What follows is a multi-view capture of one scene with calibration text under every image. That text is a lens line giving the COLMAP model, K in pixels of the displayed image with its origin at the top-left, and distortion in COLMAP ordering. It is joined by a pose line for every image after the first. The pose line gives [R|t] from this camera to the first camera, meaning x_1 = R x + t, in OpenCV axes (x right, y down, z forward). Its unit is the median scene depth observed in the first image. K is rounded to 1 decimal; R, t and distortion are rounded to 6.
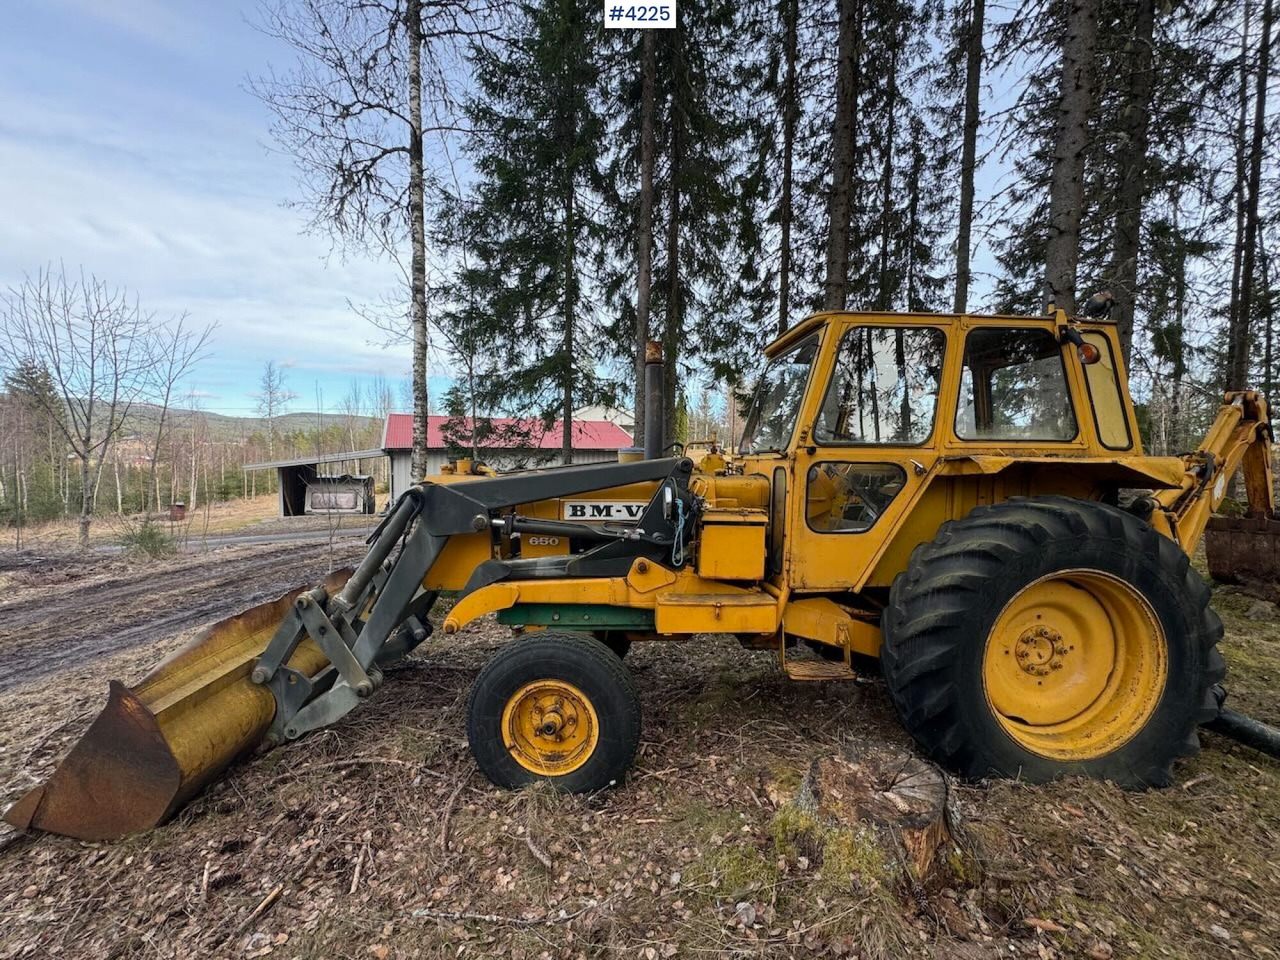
lens RADIAL K [[512.6, 0, 636.4], [0, 512.6, 474.1], [0, 0, 1]] dist [-0.002248, -0.000146]
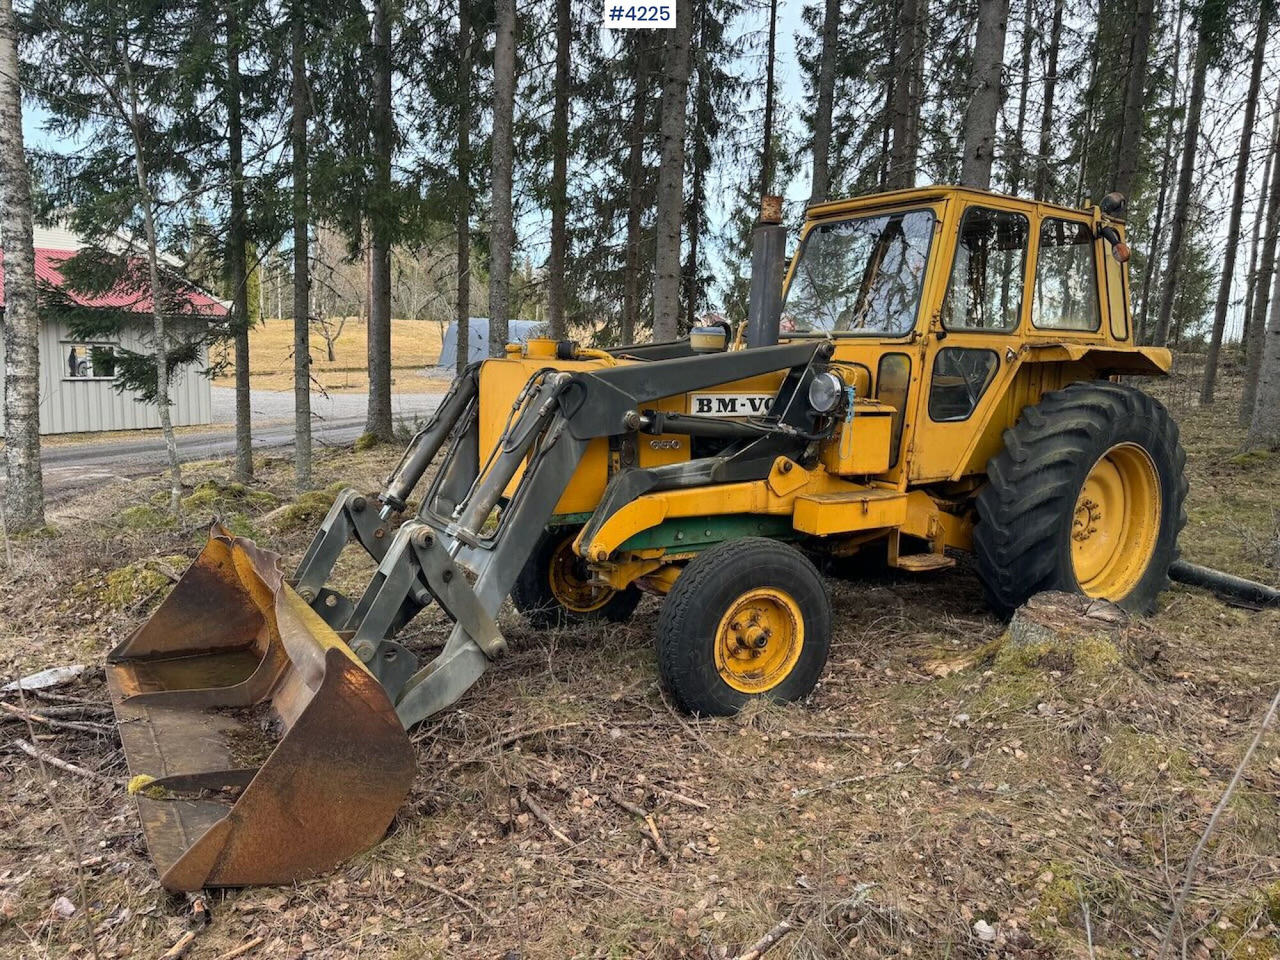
lens RADIAL K [[899.6, 0, 640.0], [0, 899.6, 480.0], [0, 0, 1]] dist [0.084337, -0.157862]
pose [[0.862885, -0.059429, 0.501895, -0.983969], [0.000043, 0.993071, 0.117515, 0.022136], [-0.505401, -0.101380, 0.856908, -0.201194]]
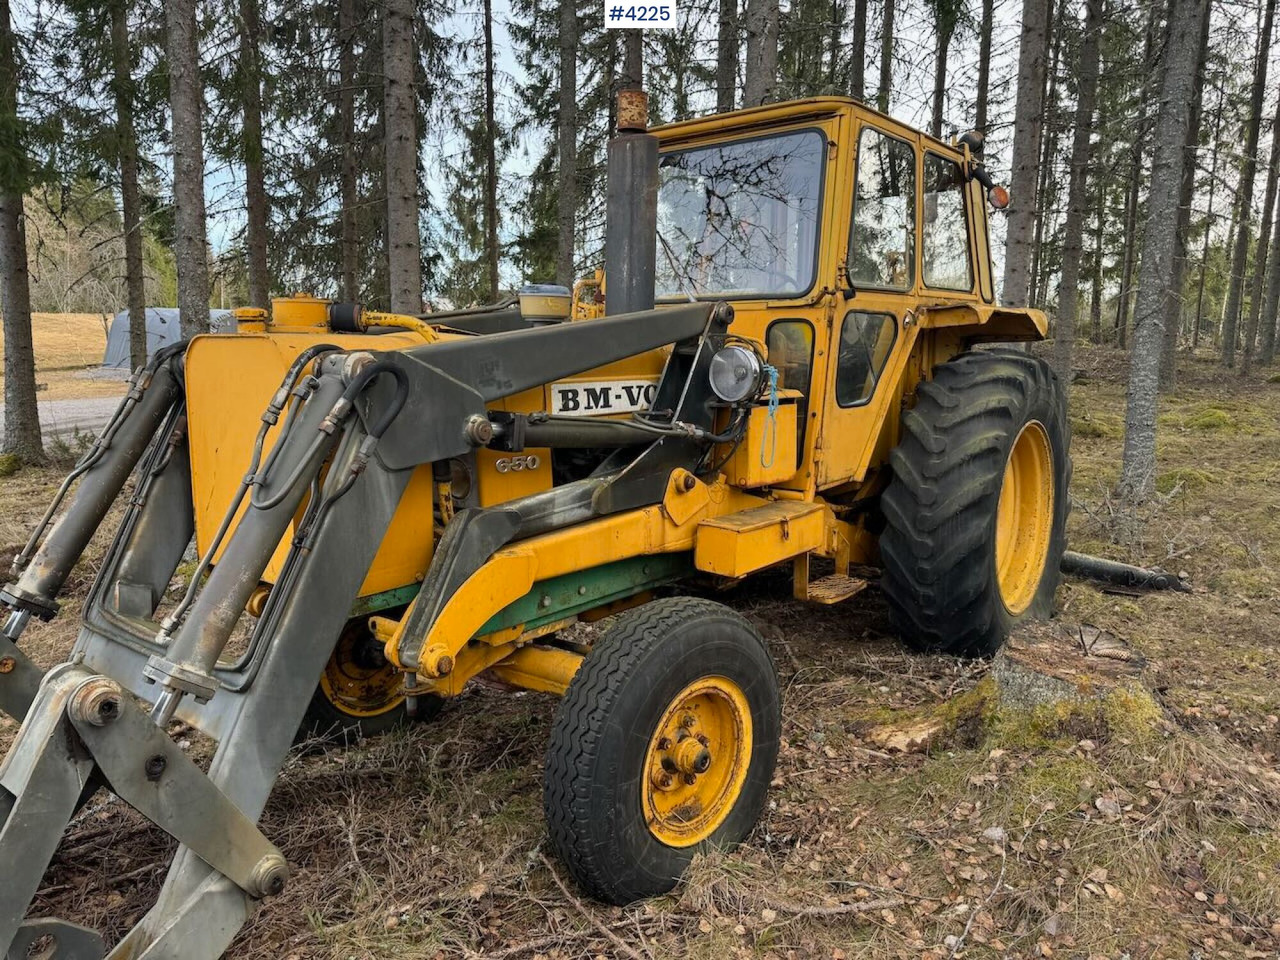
lens RADIAL K [[898.4, 0, 637.8], [0, 898.4, 466.9], [0, 0, 1]] dist [0.094670, -0.151737]
pose [[0.667515, -0.111933, 0.736135, -0.813024], [0.032668, 0.992087, 0.121229, 0.030908], [-0.743879, -0.056874, 0.665890, 0.332343]]
